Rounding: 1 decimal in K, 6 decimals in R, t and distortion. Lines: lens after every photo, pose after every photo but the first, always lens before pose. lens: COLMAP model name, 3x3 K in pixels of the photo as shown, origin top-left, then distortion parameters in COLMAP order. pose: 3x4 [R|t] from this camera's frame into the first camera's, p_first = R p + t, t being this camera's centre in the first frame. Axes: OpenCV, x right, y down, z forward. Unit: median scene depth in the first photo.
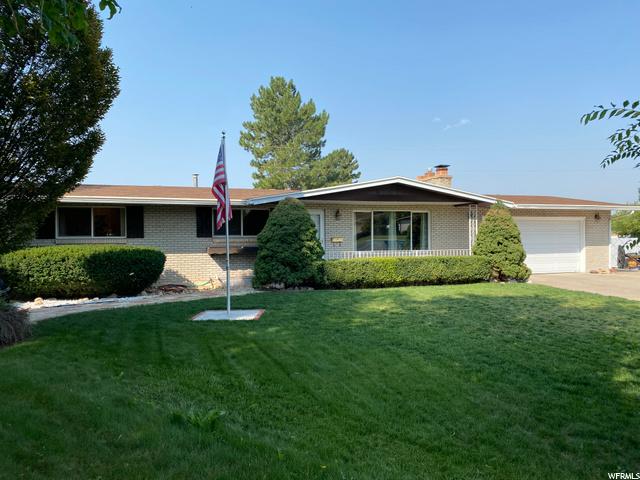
lens RADIAL K [[488.5, 0, 321.1], [0, 488.5, 234.2], [0, 0, 1]] dist [0.067627, -0.096698]
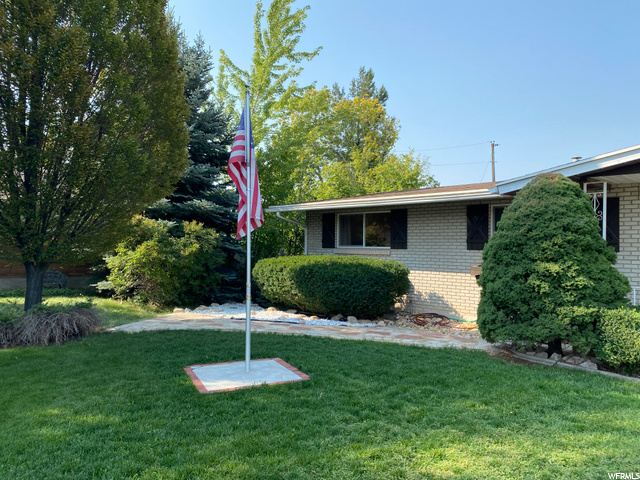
lens RADIAL K [[504.0, 0, 320.0], [0, 504.0, 240.0], [0, 0, 1]] dist [-0.003230, -0.001763]
pose [[0.309813, 0.000737, -0.950797, 0.371135], [-0.001214, 0.999999, 0.000380, -0.006859], [0.950797, 0.001036, 0.309813, 0.641233]]
